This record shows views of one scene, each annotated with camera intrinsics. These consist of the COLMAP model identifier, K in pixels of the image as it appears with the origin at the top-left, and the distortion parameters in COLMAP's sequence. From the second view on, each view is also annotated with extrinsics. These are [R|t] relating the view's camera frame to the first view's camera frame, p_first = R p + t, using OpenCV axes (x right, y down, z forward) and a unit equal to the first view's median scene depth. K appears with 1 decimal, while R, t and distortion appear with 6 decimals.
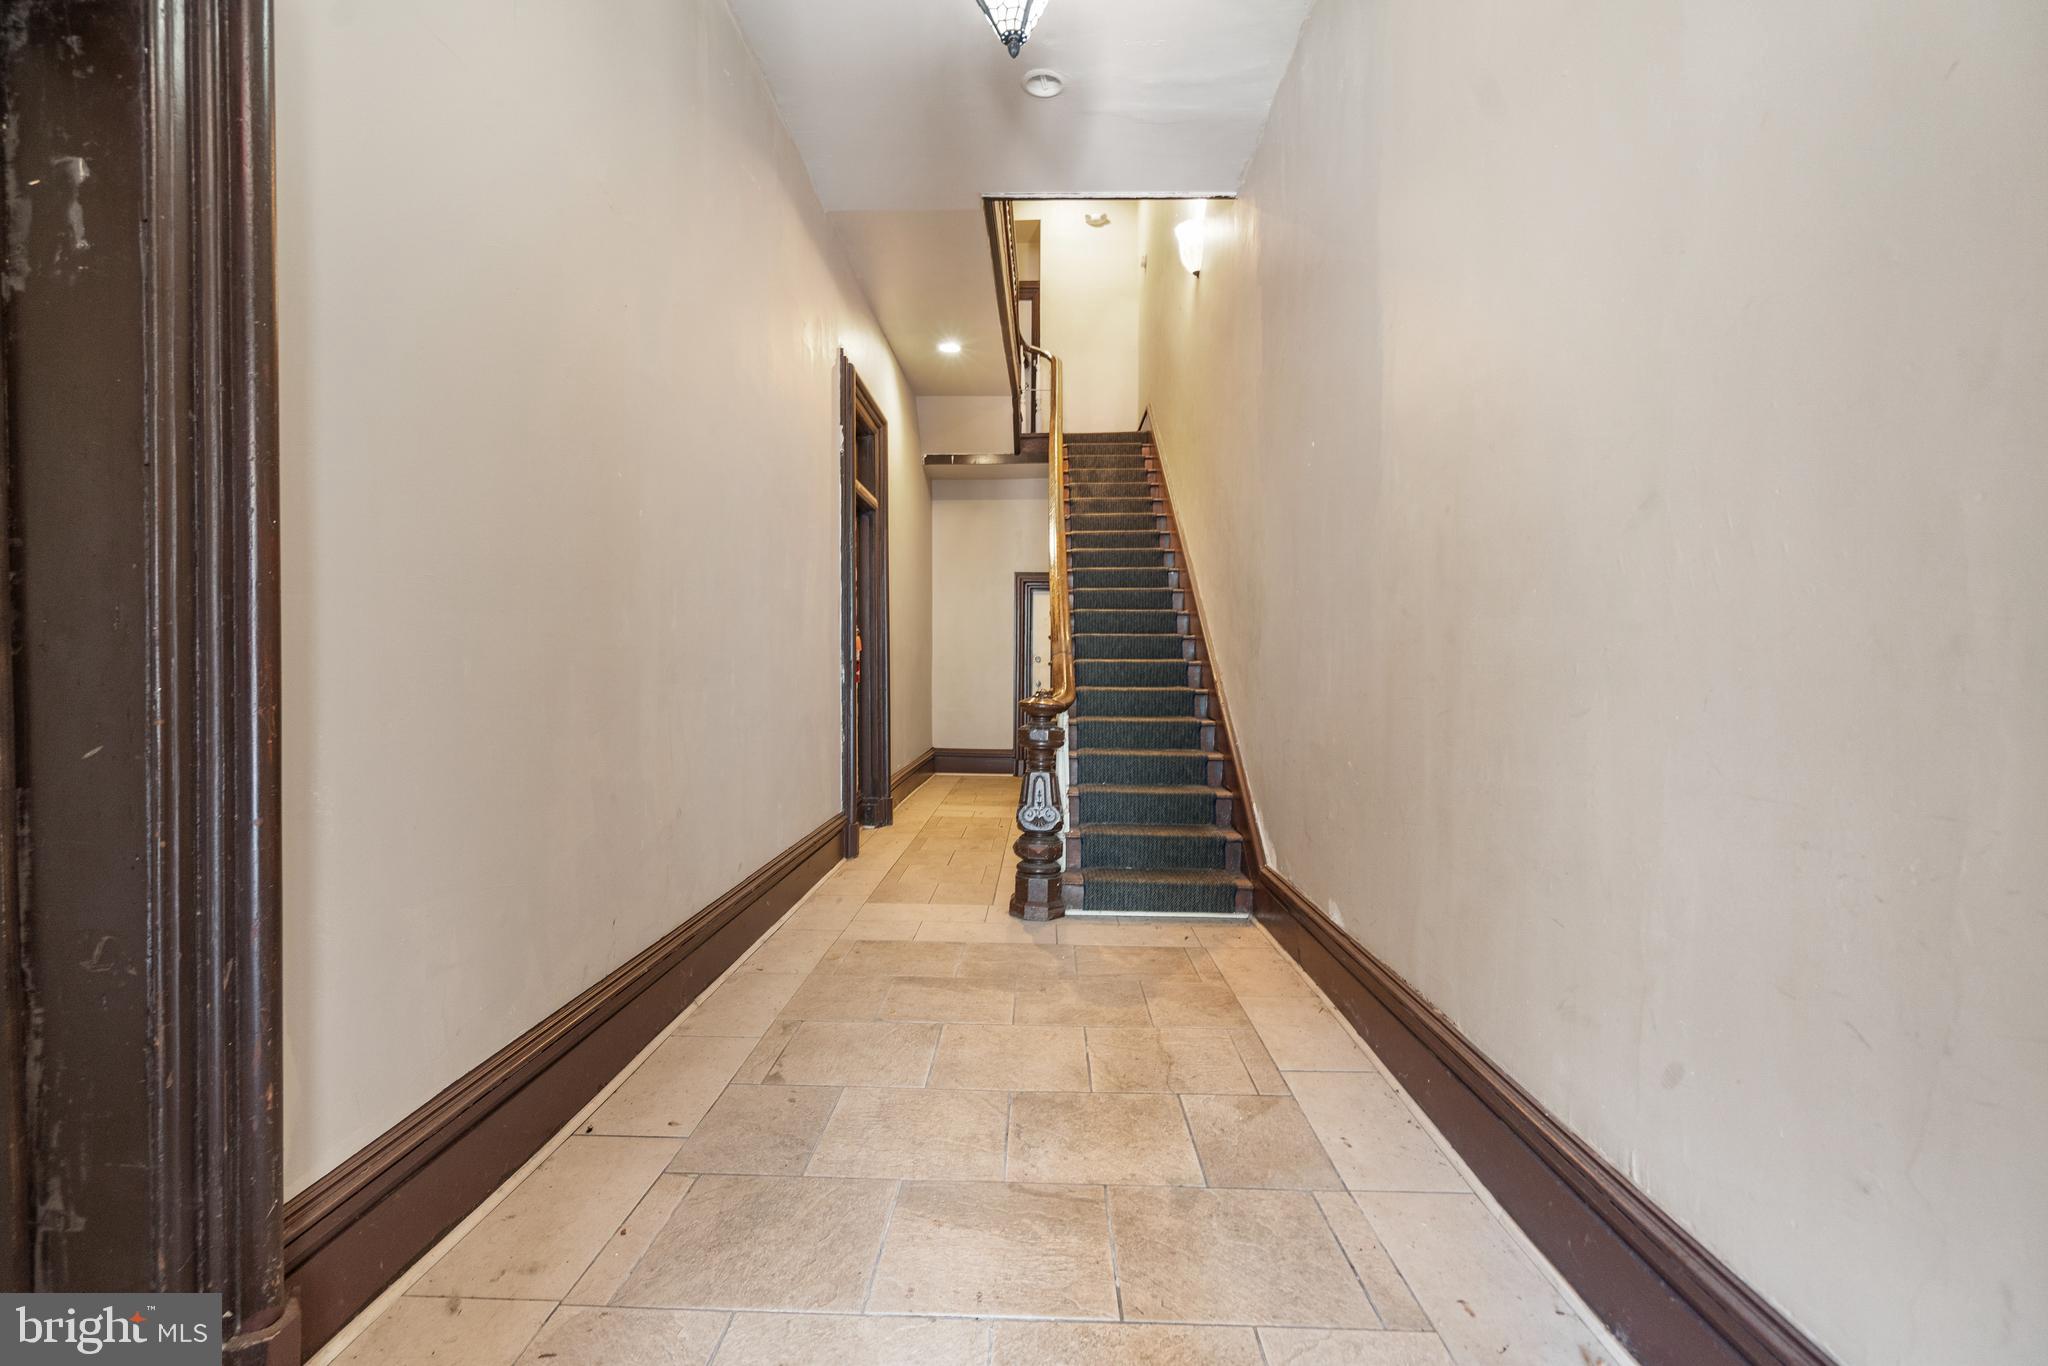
lens RADIAL K [[936.1, 0, 1024.0], [0, 936.1, 683.0], [0, 0, 1]] dist [-0.002059, 0.000101]
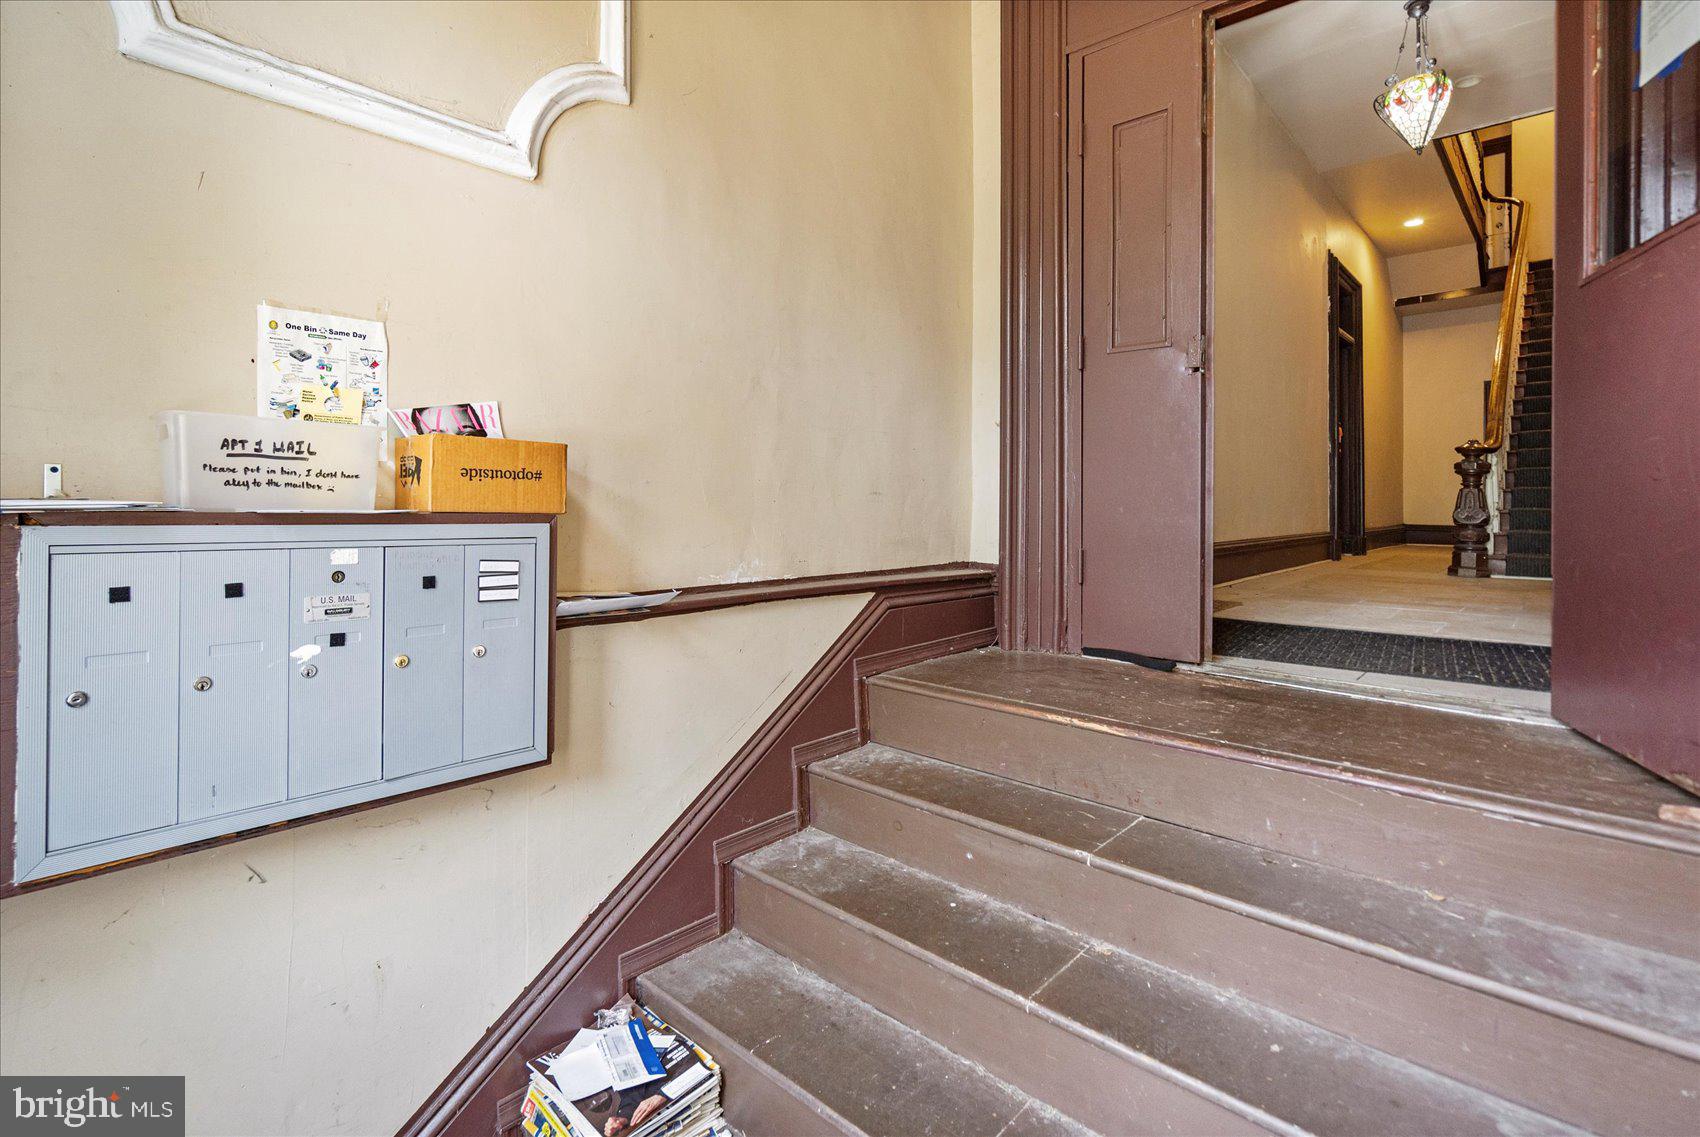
lens RADIAL K [[800.4, 0, 854.7], [0, 800.4, 526.8], [0, 0, 1]] dist [-0.000659, -0.000273]
pose [[0.756808, 0.000186, -0.653637, 0.082134], [0.000859, 0.999999, 0.001280, 0.113477], [0.653636, -0.001530, 0.756807, -0.537732]]
